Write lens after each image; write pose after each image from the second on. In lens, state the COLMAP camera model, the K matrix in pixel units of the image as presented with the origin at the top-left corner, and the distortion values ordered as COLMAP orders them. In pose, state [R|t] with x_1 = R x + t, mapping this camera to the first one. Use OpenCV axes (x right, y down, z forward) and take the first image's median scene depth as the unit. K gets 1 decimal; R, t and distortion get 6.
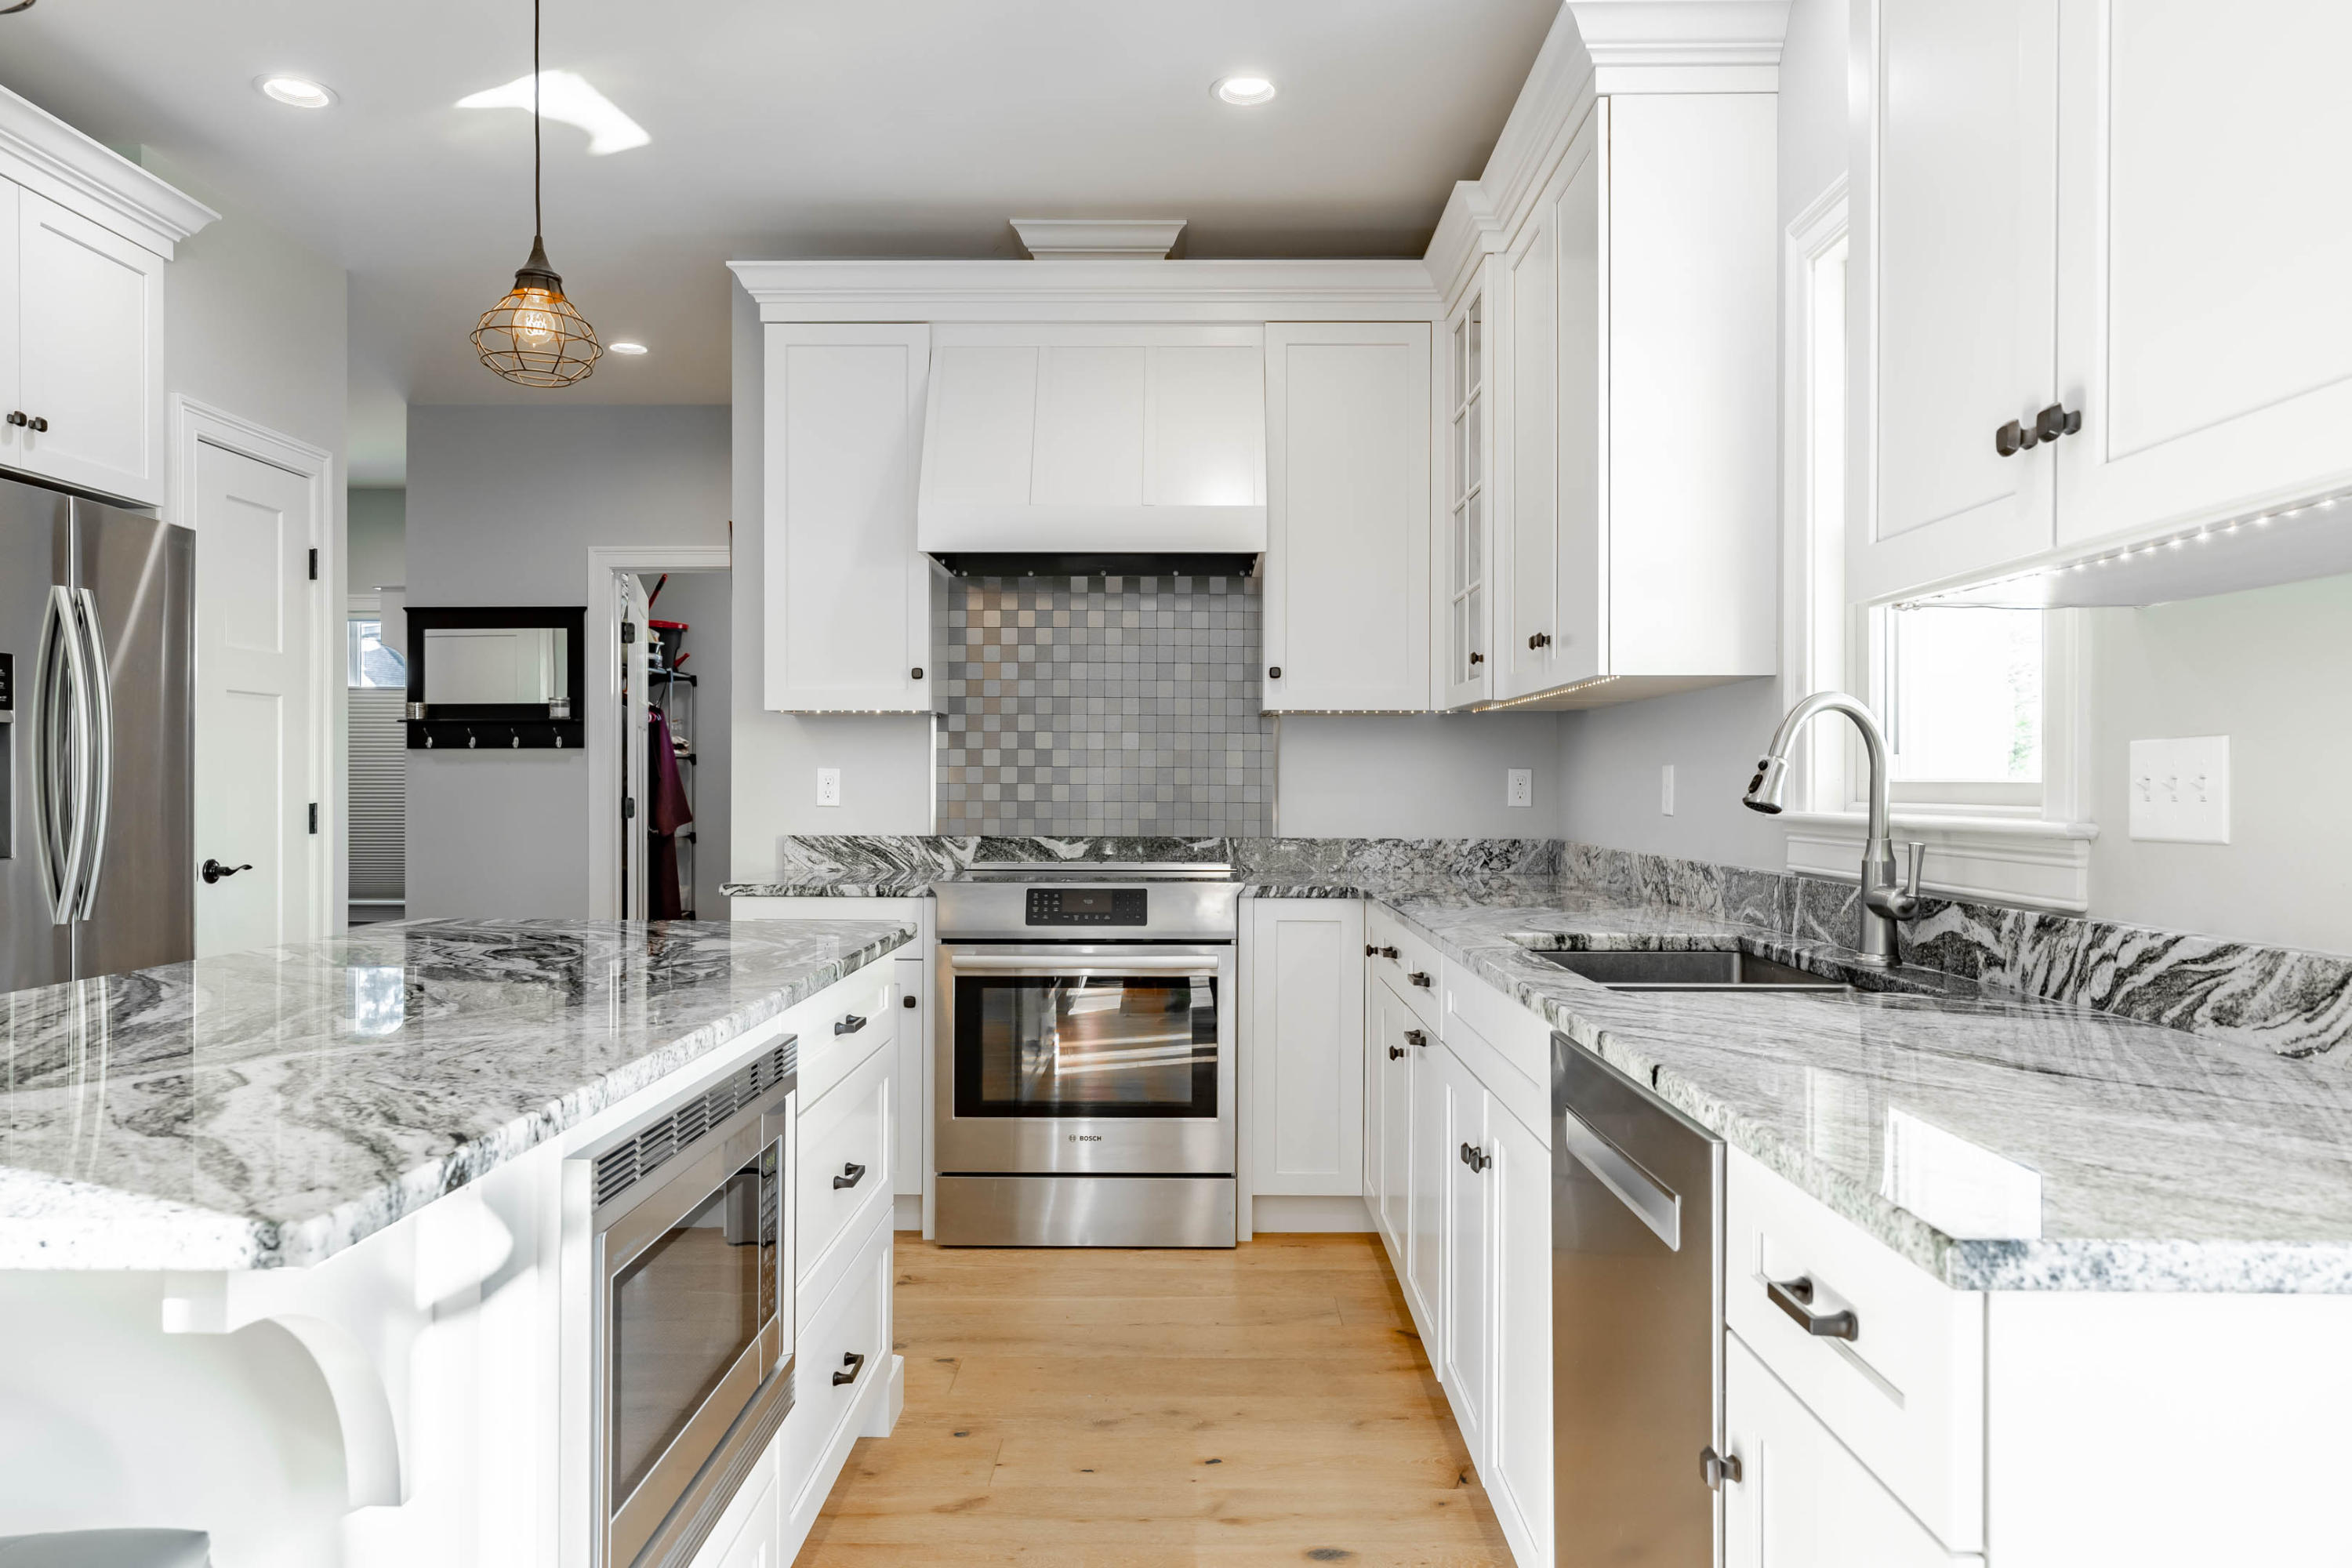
lens RADIAL K [[1536.7, 0, 1176.0], [0, 1536.7, 784.0], [0, 0, 1]] dist [0.004343, 0.002523]
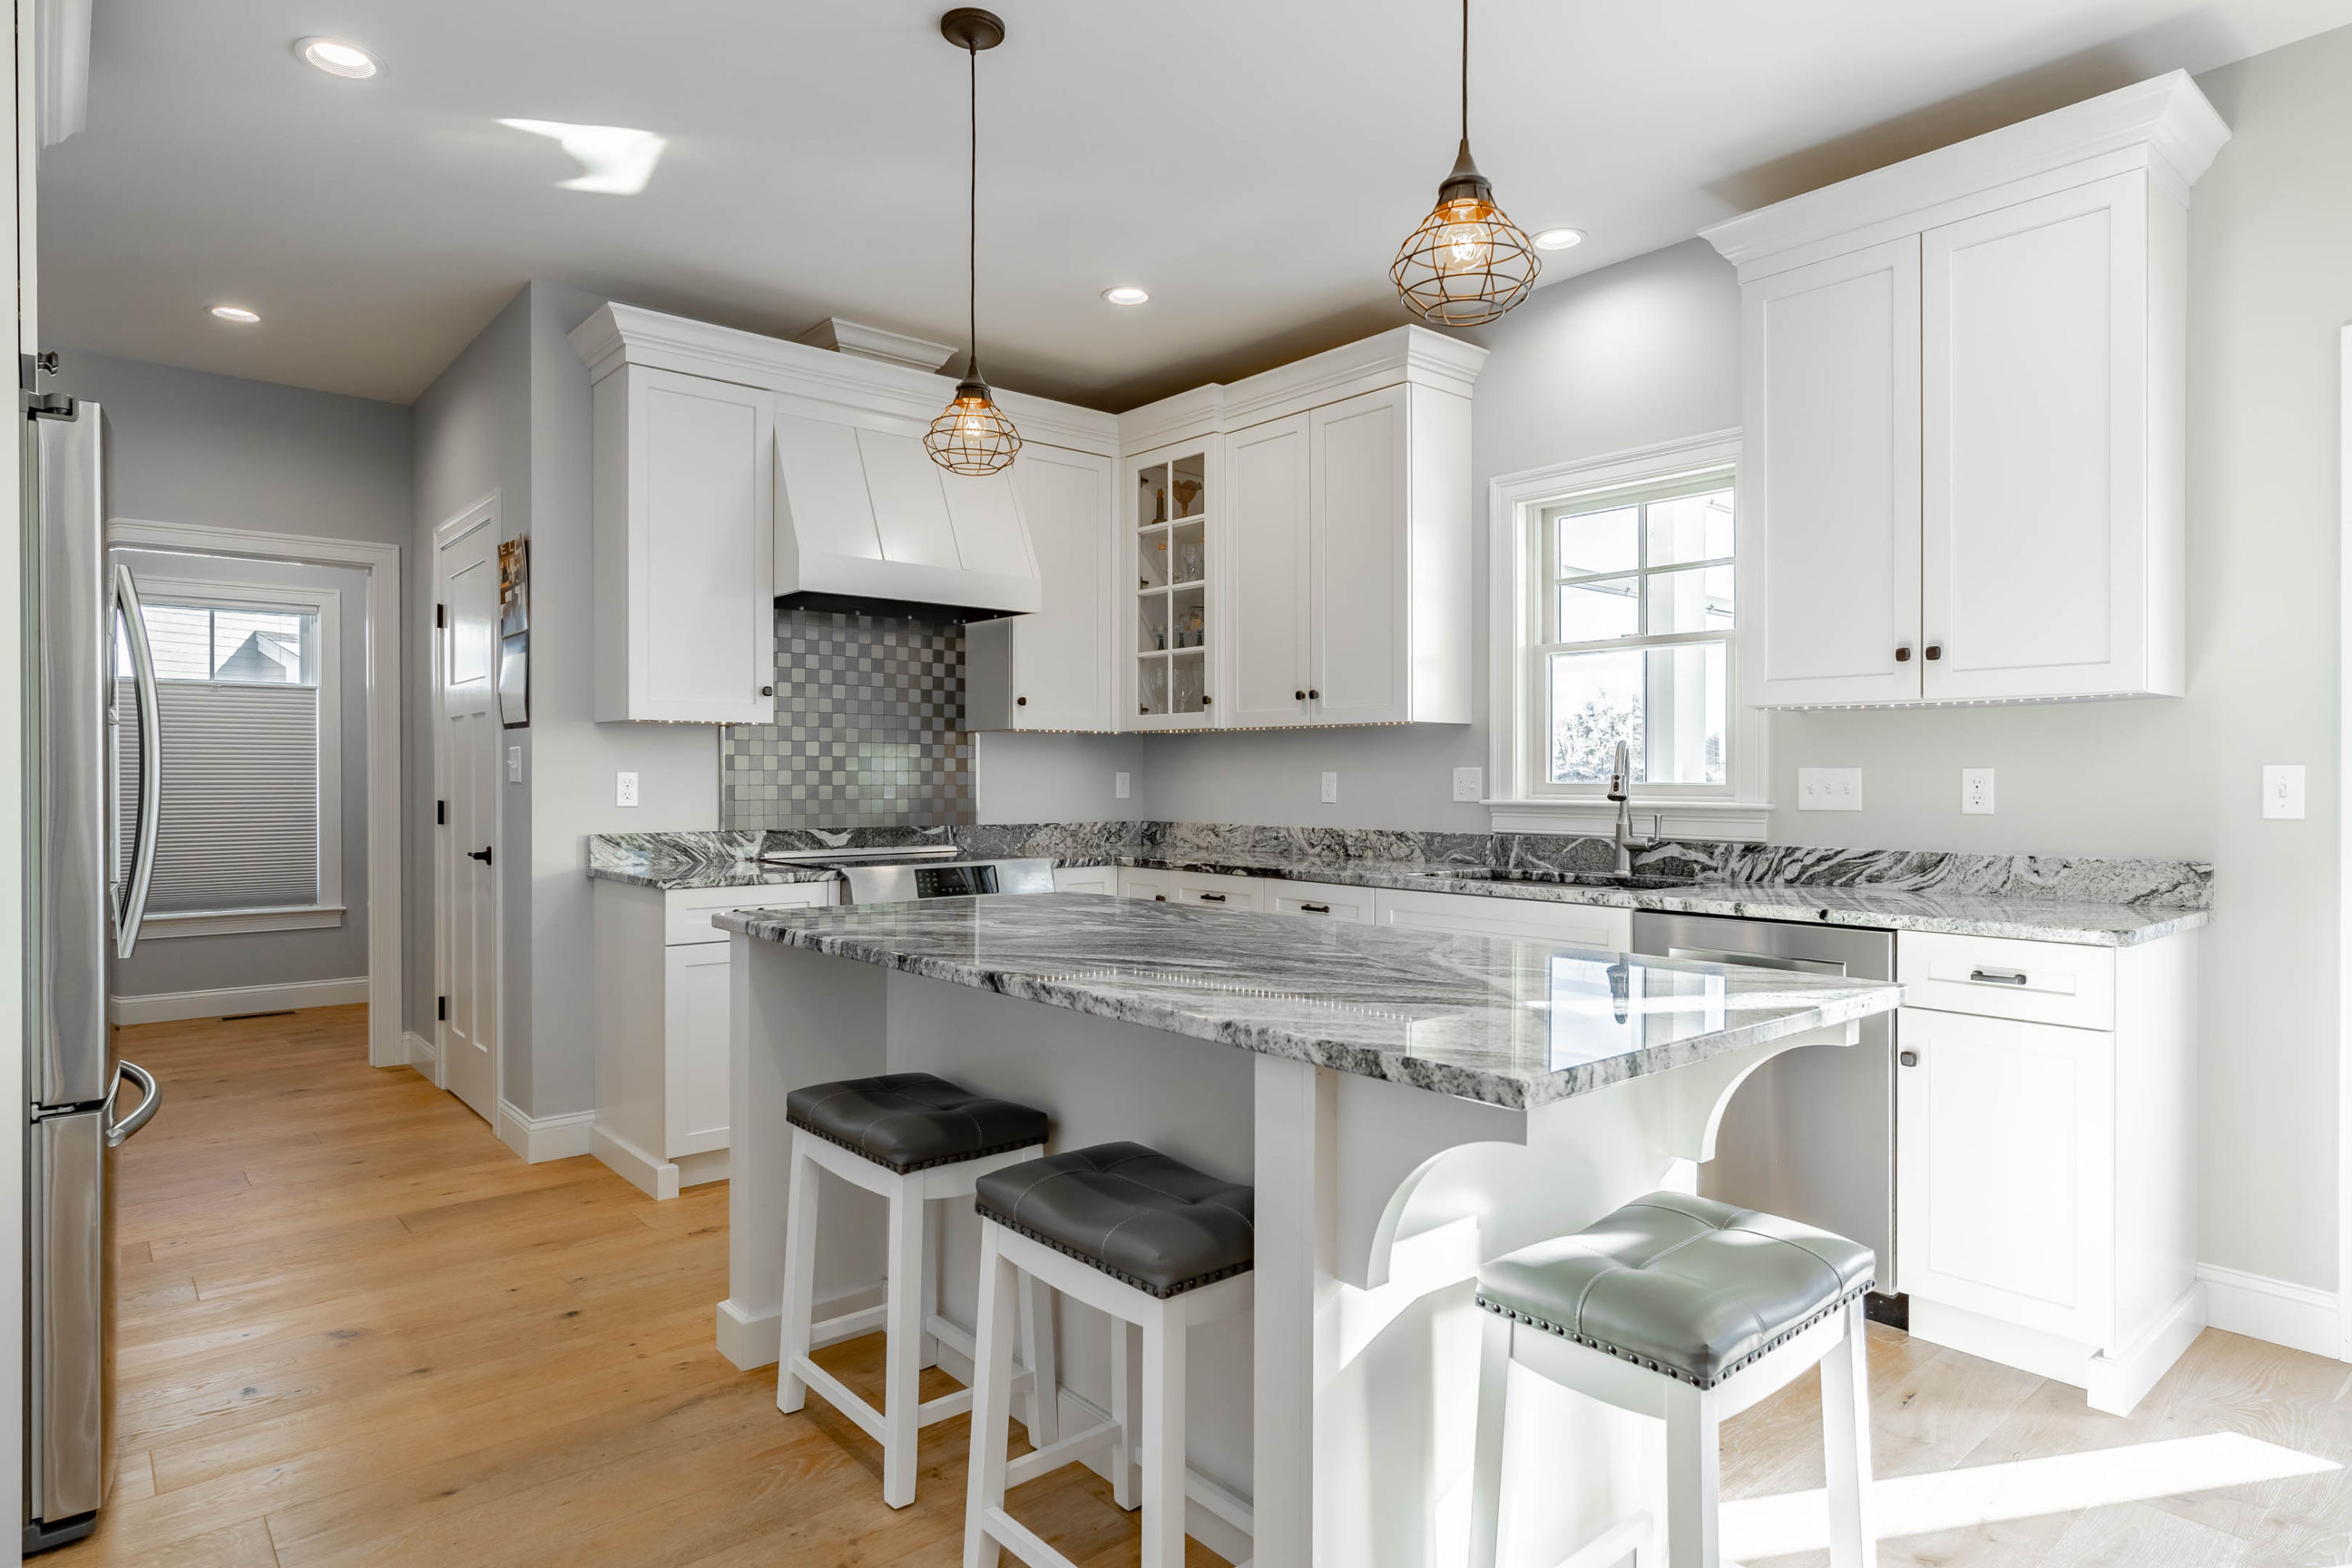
lens RADIAL K [[1322.3, 0, 1176.0], [0, 1322.3, 784.0], [0, 0, 1]] dist [0.007423, 0.000478]
pose [[0.754170, -0.005889, 0.656653, -0.640976], [0.001399, 0.999972, 0.007361, -0.009364], [-0.656678, -0.004633, 0.754157, 0.043005]]
